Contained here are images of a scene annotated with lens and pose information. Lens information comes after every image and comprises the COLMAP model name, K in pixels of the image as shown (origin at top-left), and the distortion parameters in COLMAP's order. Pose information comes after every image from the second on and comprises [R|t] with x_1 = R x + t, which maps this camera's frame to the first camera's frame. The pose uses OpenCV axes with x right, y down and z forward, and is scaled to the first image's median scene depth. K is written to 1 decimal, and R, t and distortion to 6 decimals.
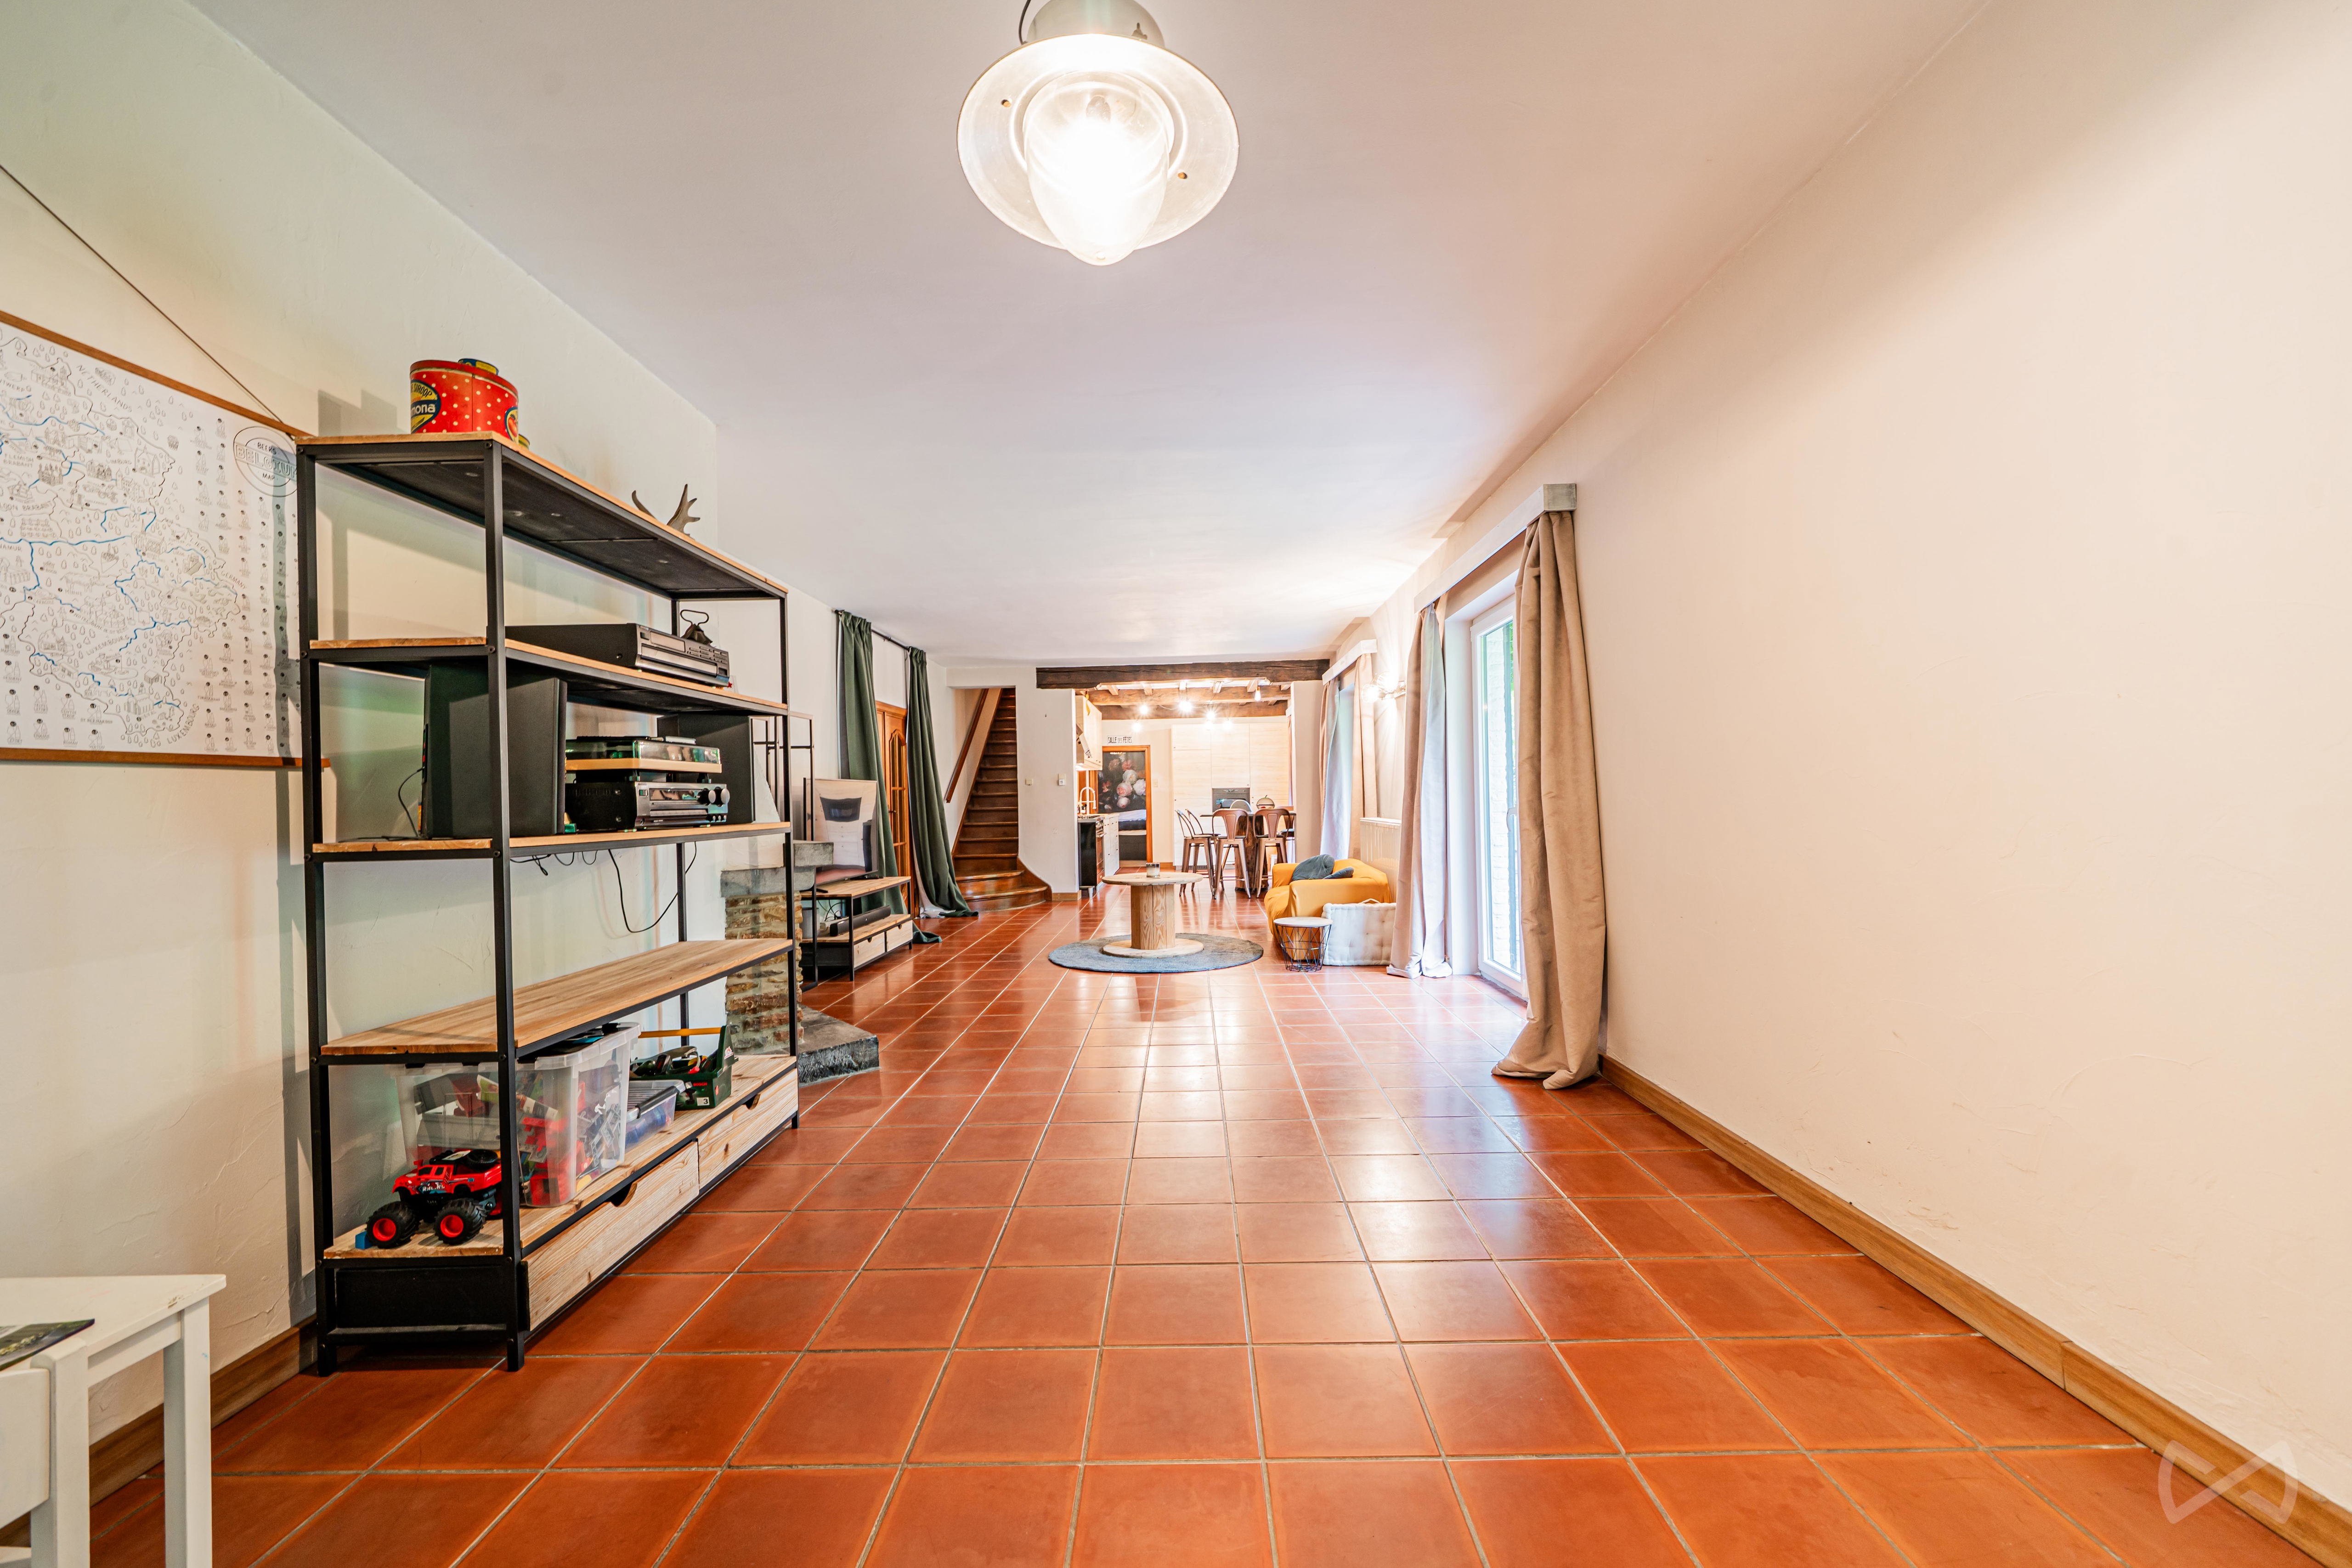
lens RADIAL K [[863.9, 0, 1178.6], [0, 863.9, 791.3], [0, 0, 1]] dist [-0.003519, -0.000616]
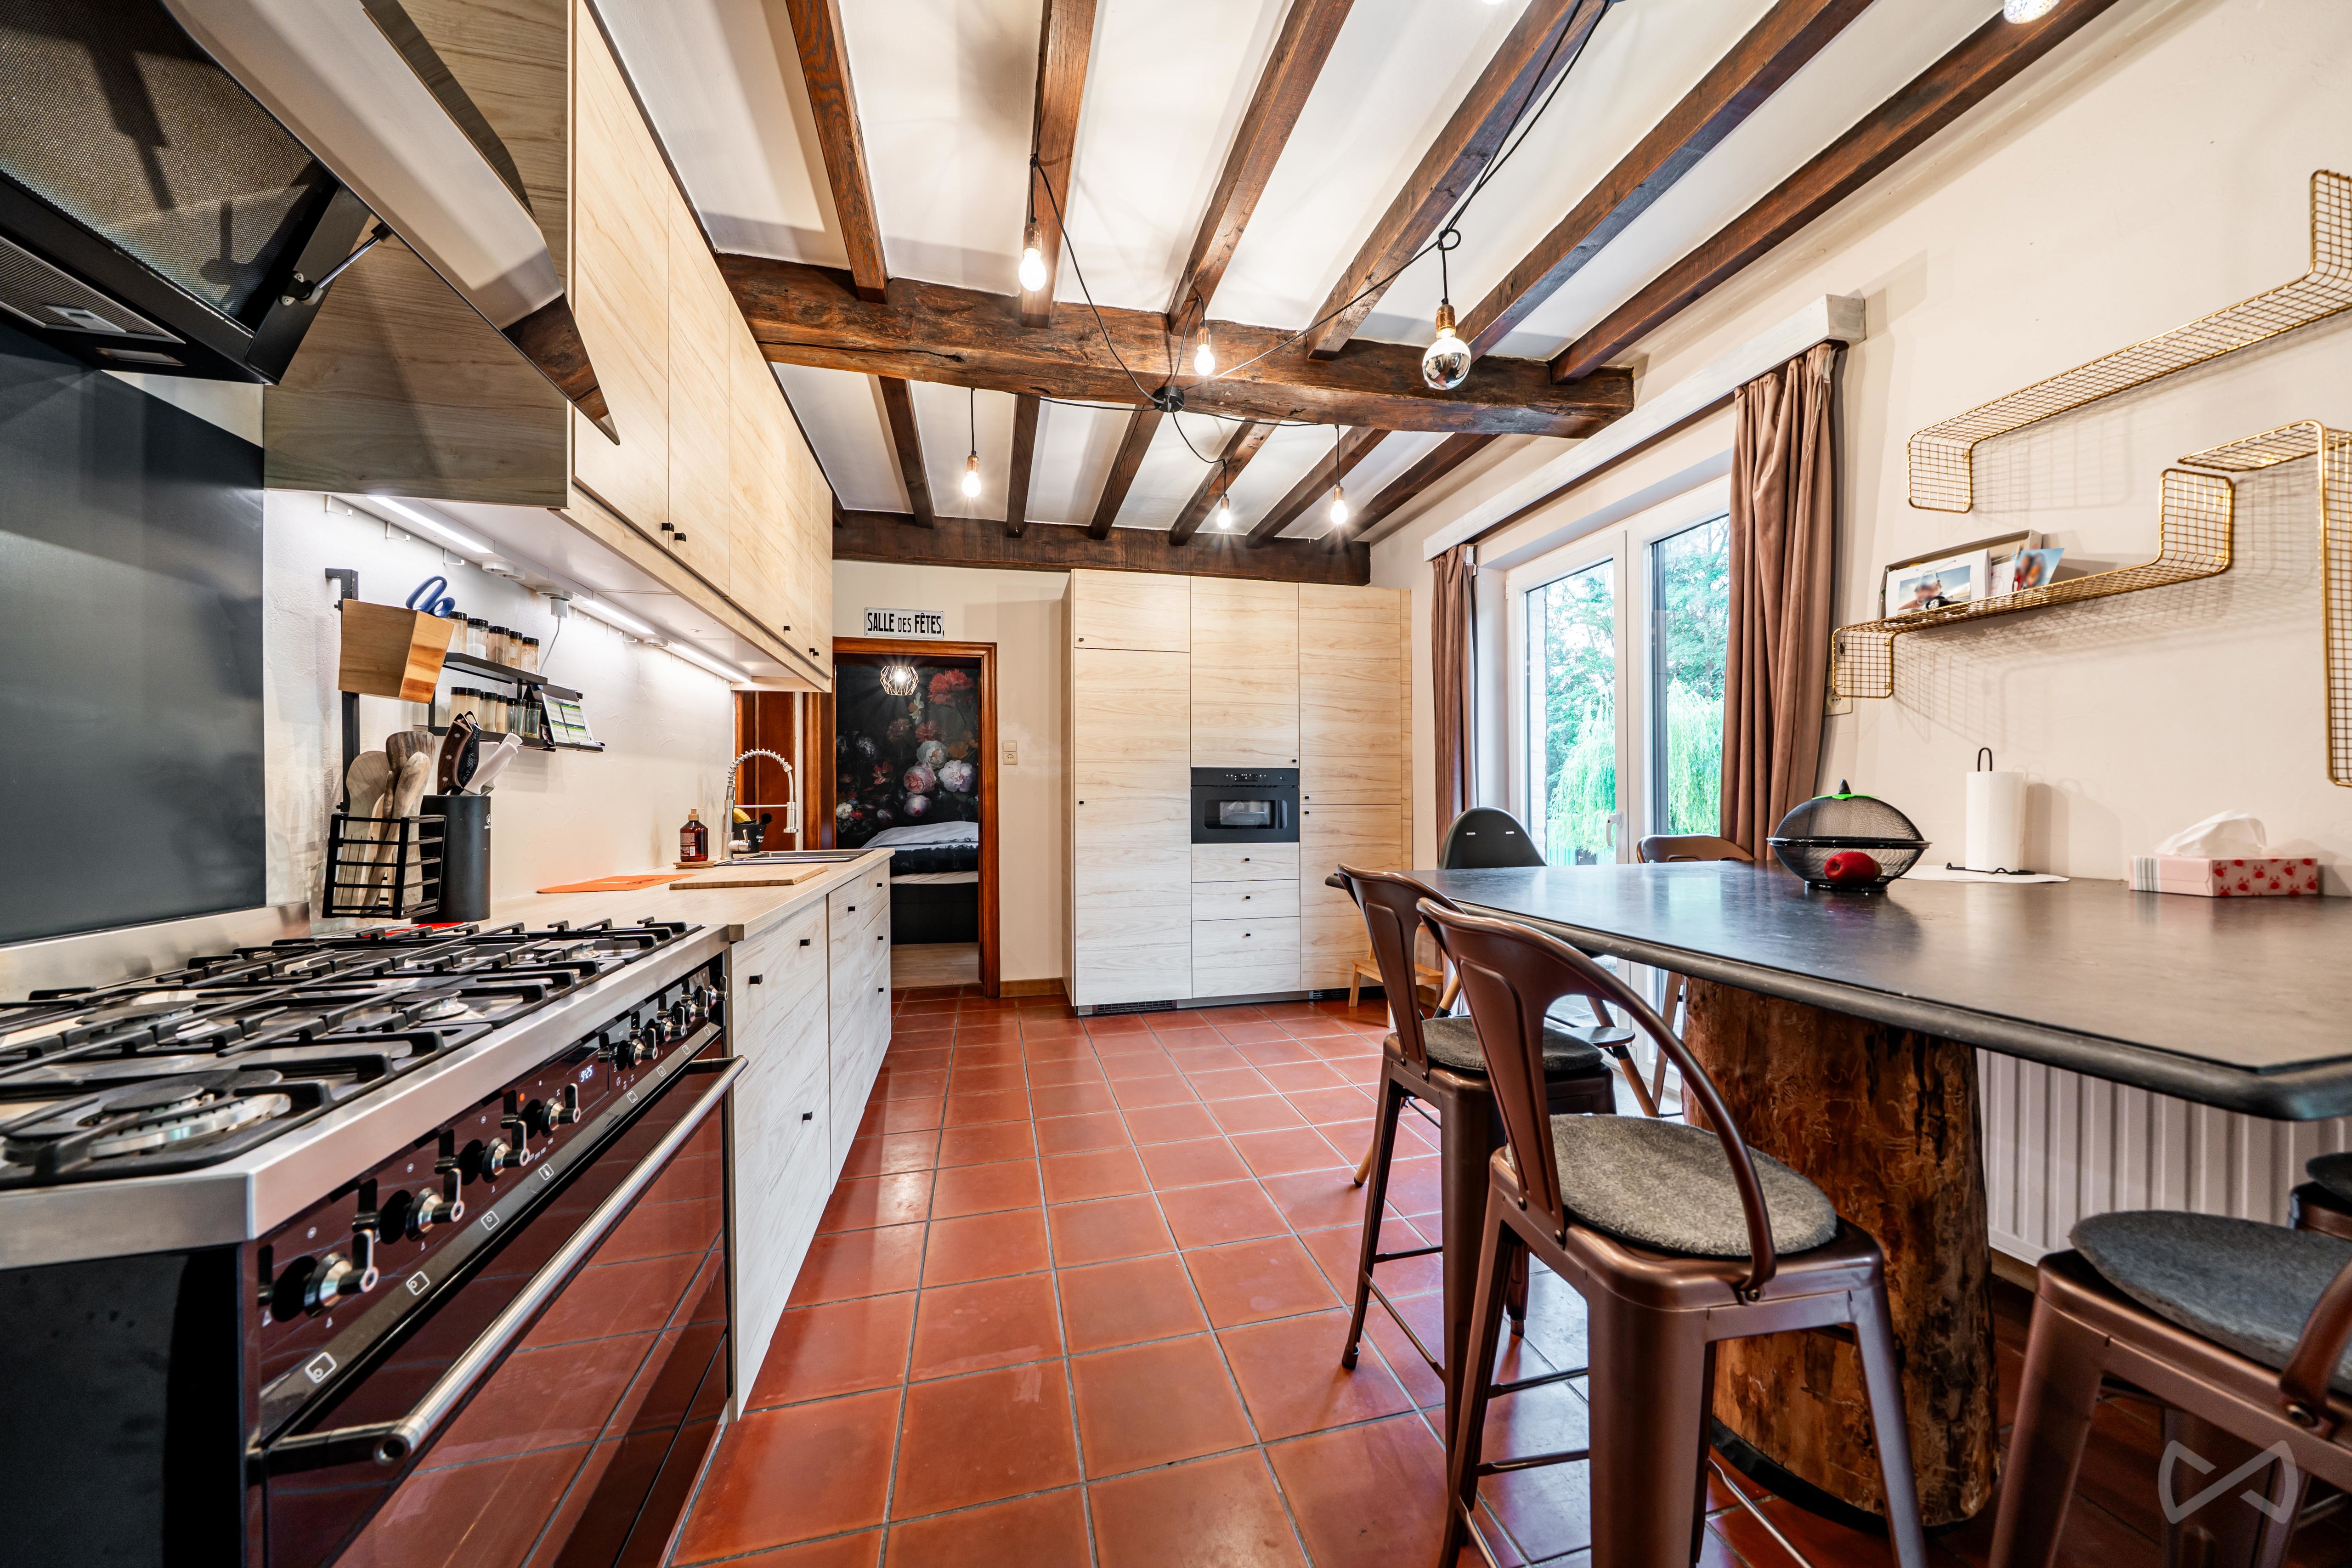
lens RADIAL K [[802.3, 0, 1184.6], [0, 802.3, 795.1], [0, 0, 1]] dist [-0.008197, 0.000745]
pose [[0.967602, 0.003381, 0.252458, -0.037098], [-0.004157, 0.999988, 0.002541, 0.006060], [-0.252446, -0.003509, 0.967605, 0.594629]]
